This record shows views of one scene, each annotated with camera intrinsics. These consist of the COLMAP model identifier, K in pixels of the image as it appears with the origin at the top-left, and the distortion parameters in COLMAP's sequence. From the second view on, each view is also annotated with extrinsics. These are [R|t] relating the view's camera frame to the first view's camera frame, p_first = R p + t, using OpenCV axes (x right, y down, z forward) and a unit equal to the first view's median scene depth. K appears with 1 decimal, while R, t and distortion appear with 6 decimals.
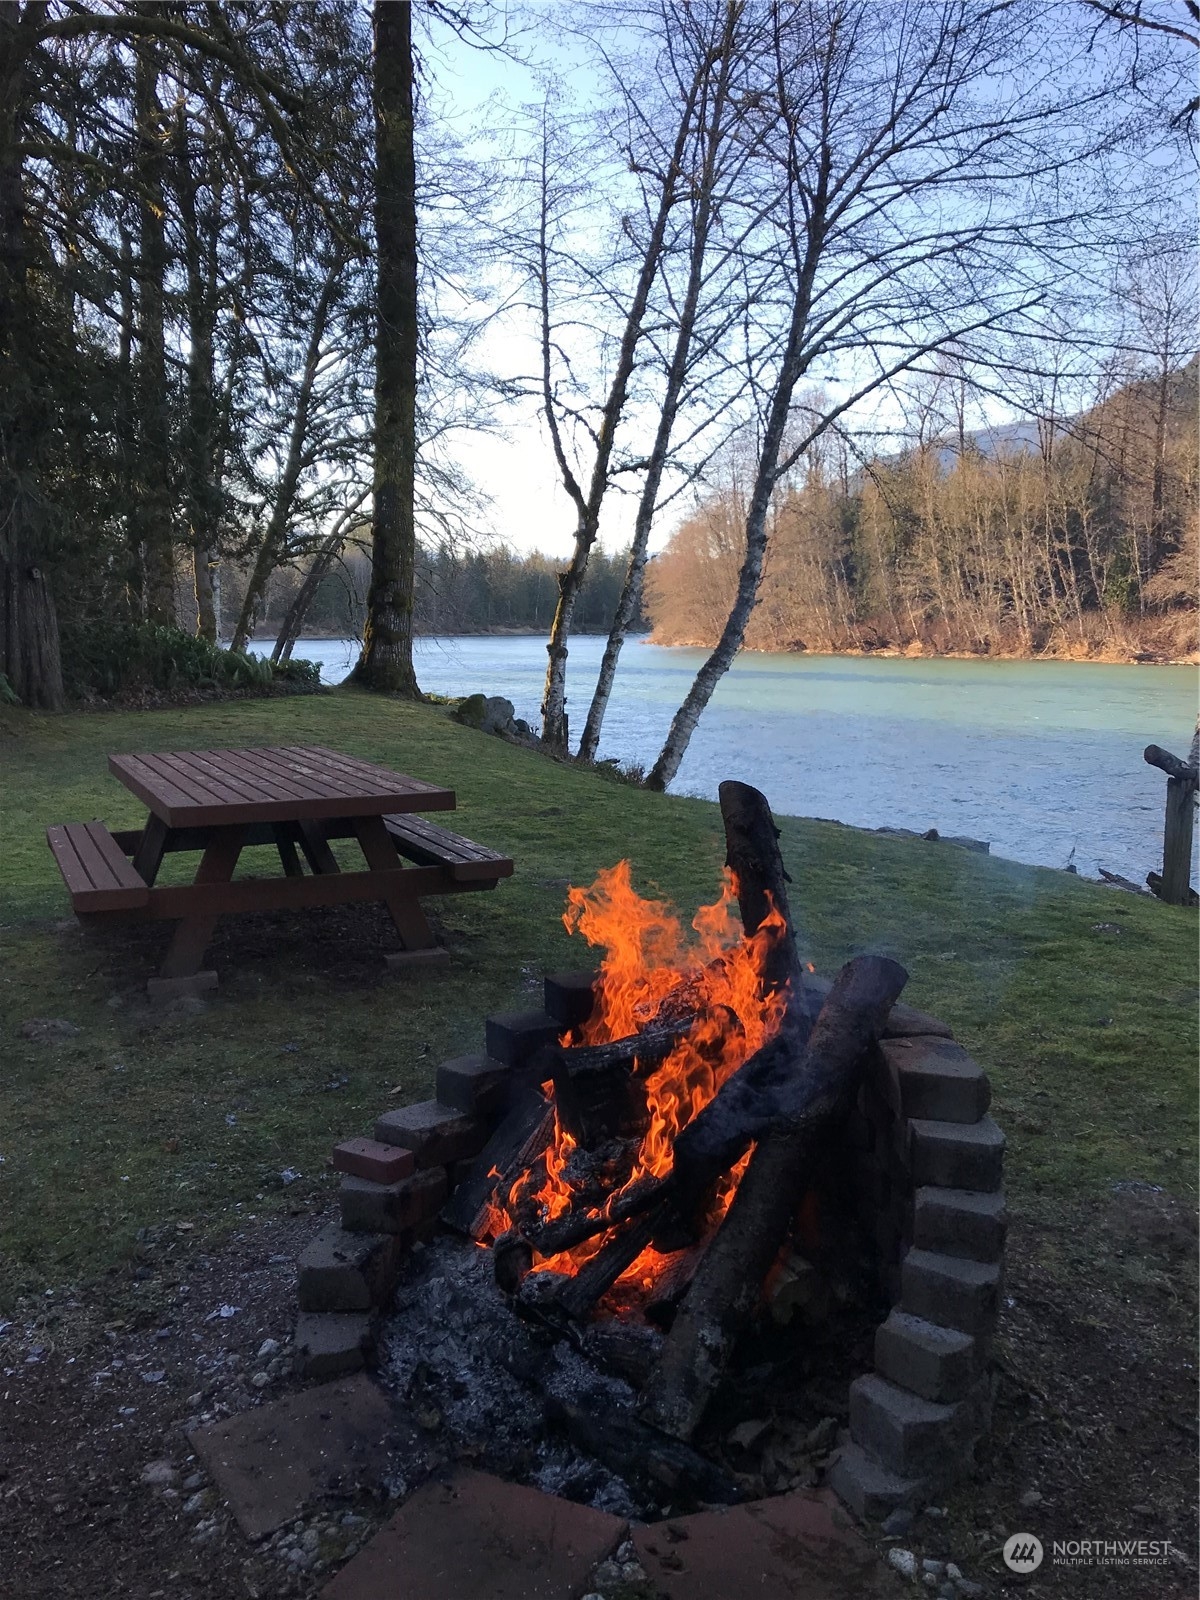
lens RADIAL K [[1302.4, 0, 617.2], [0, 1302.4, 798.6], [0, 0, 1]] dist [0.011422, 0.007863]
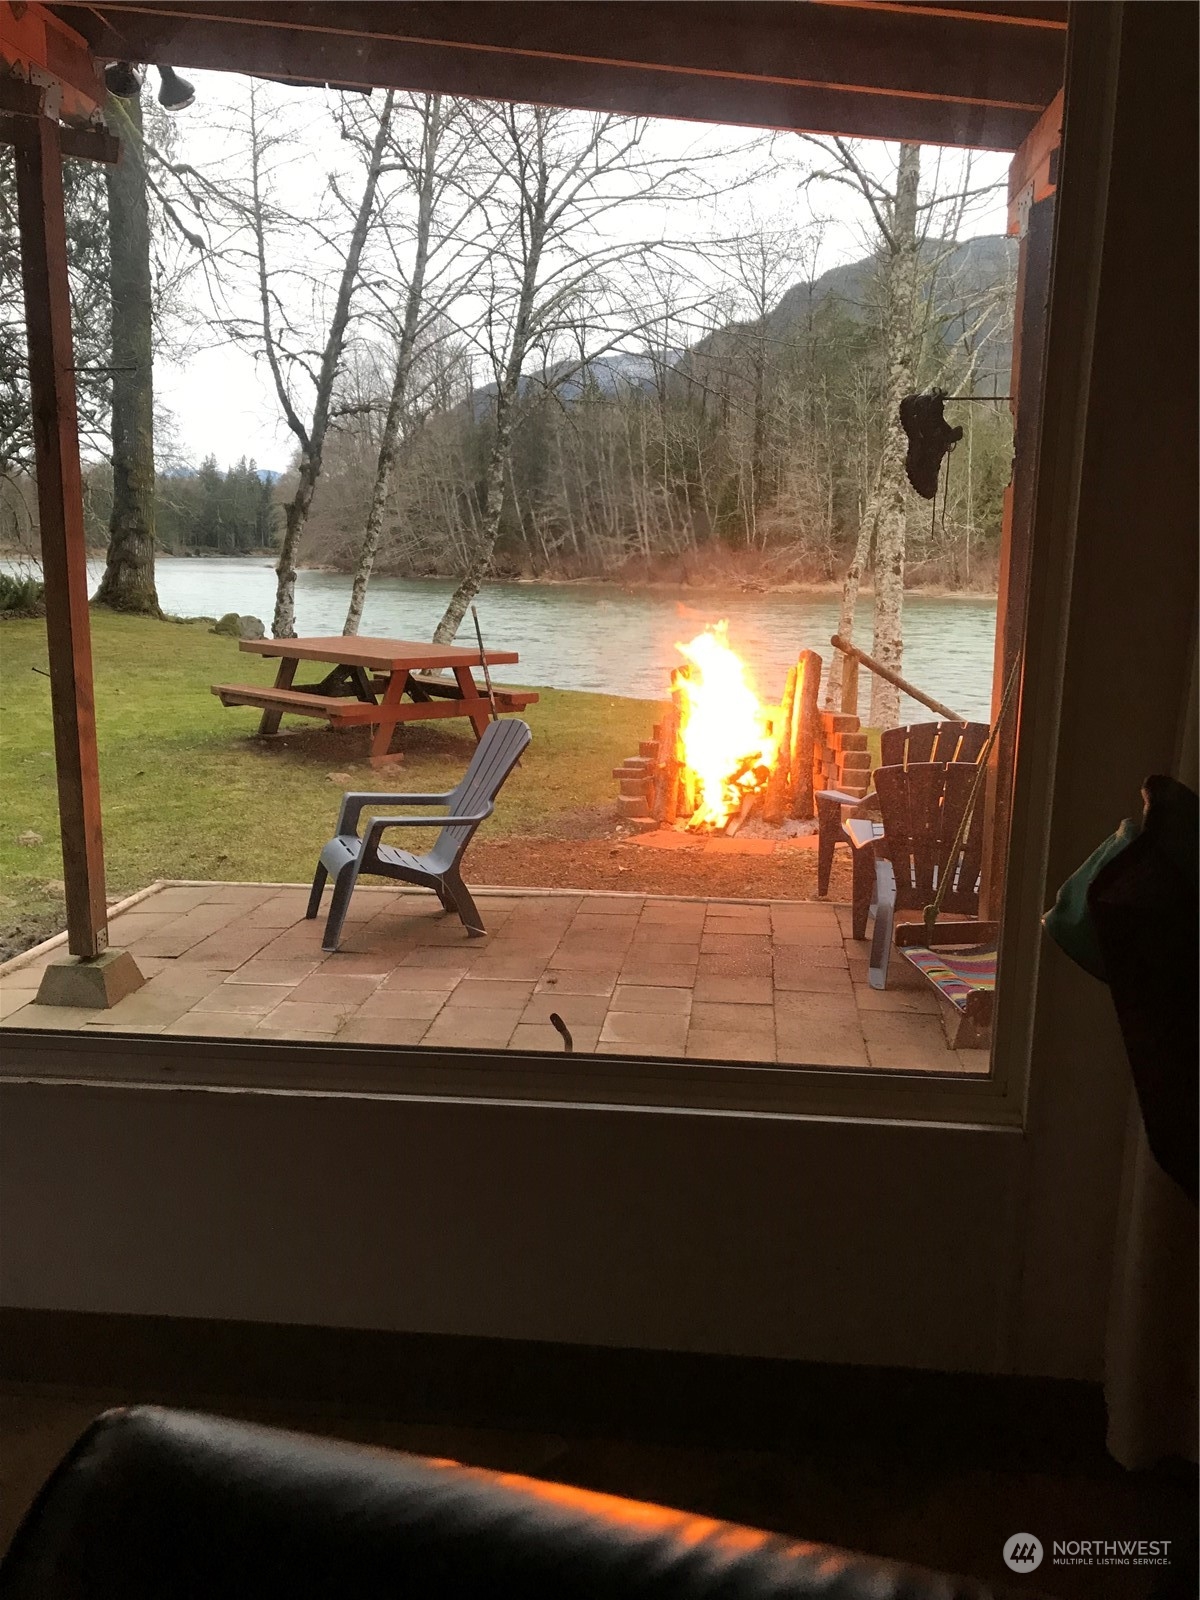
lens RADIAL K [[1302.4, 0, 623.6], [0, 1302.4, 803.5], [0, 0, 1]] dist [0.011422, 0.007863]
pose [[0.958116, -0.040824, 0.283454, -0.107103], [0.024218, 0.997792, 0.061844, 0.021125], [-0.285353, -0.052389, 0.956990, -0.172860]]
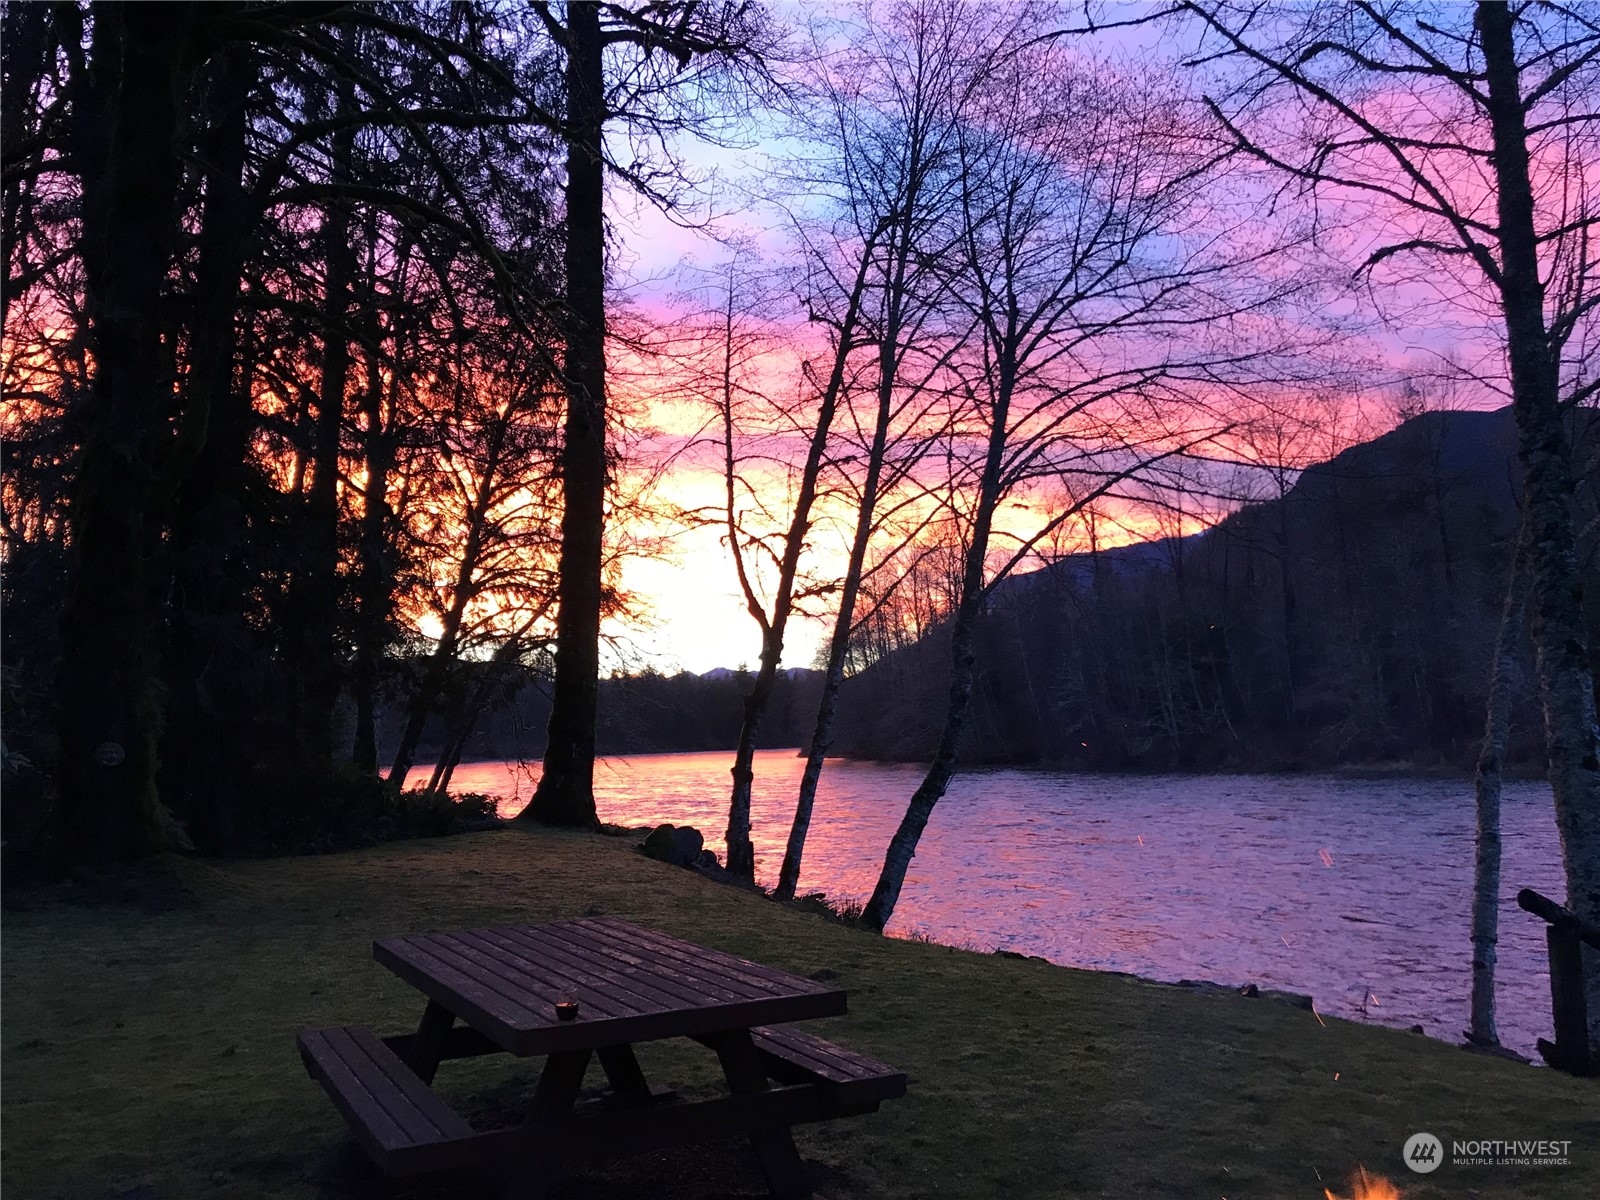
lens RADIAL K [[1302.4, 0, 799.9], [0, 1302.4, 609.7], [0, 0, 1]] dist [0.011422, 0.007863]
pose [[0.999469, -0.012877, 0.029934, -0.035181], [0.019459, 0.972690, -0.231292, -0.009931], [-0.026138, 0.231752, 0.972424, 0.031994]]
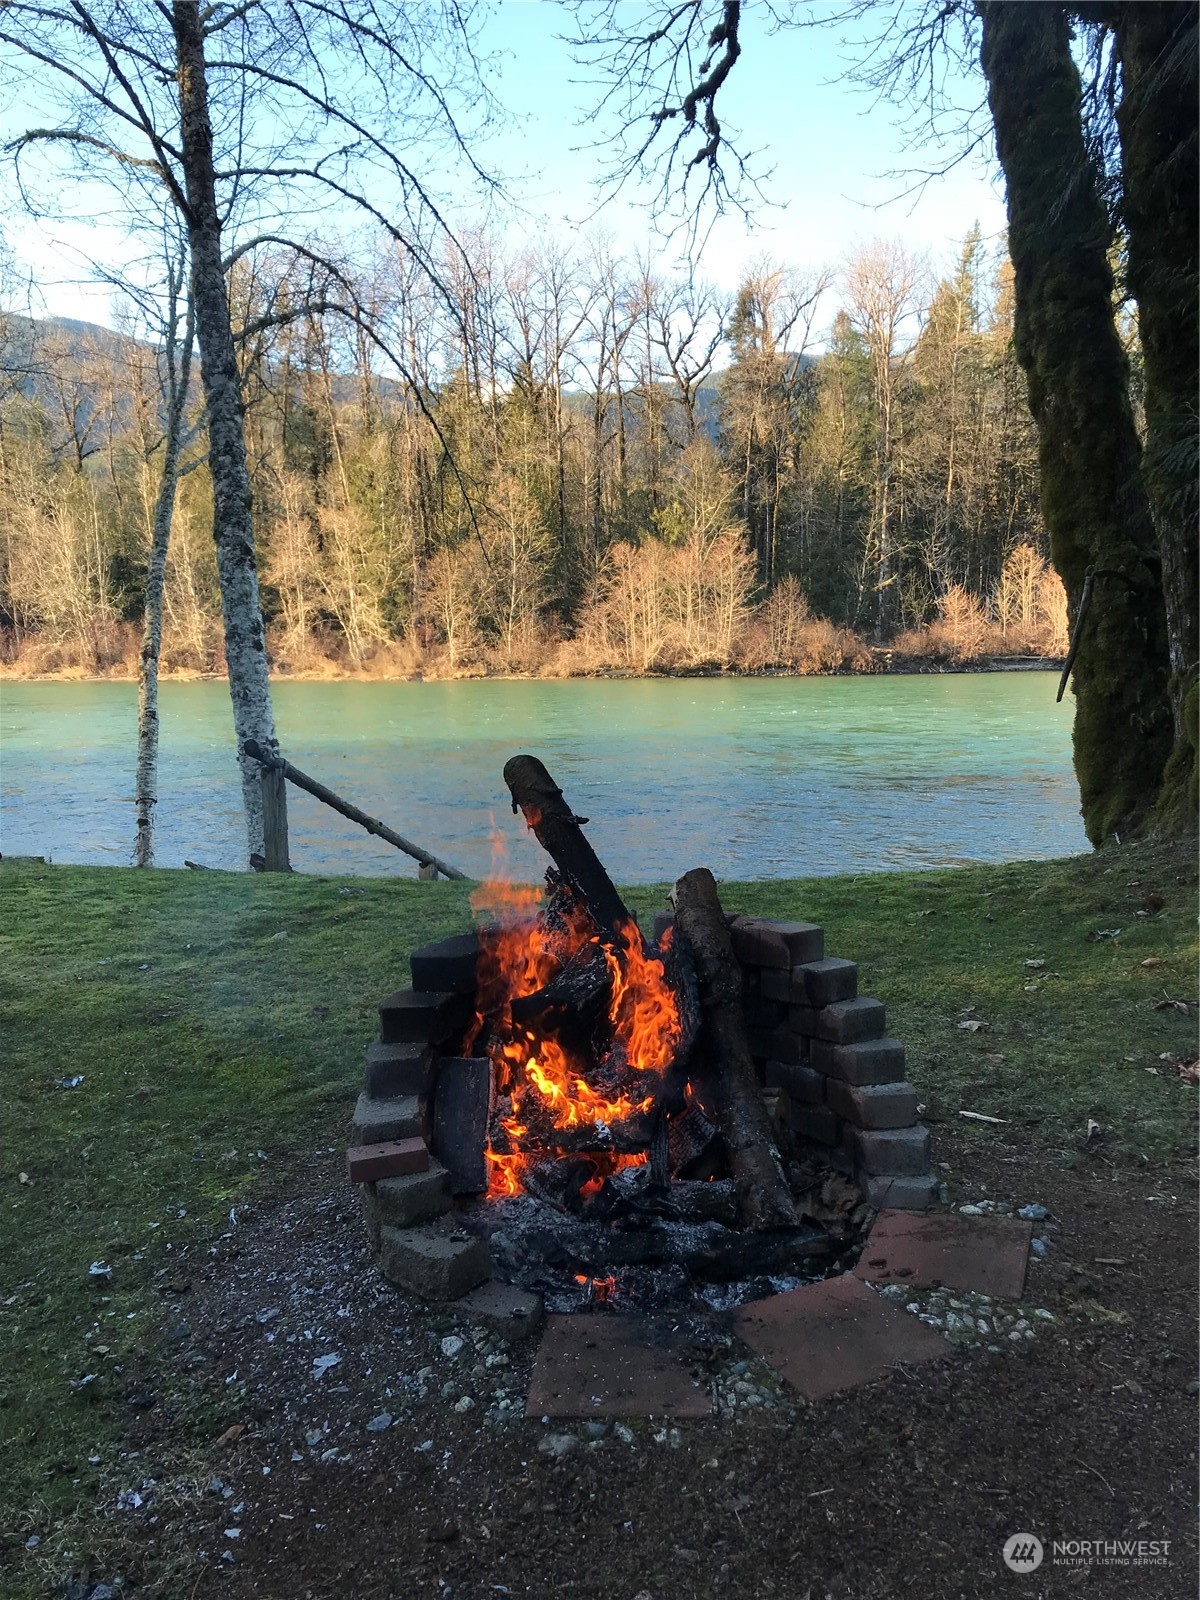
lens RADIAL K [[1302.4, 0, 611.4], [0, 1302.4, 790.7], [0, 0, 1]] dist [0.011422, 0.007863]
pose [[0.596192, -0.100467, 0.796531, -0.099288], [0.115314, 0.992568, 0.038882, -0.002102], [-0.794517, 0.068670, 0.603347, 0.029512]]
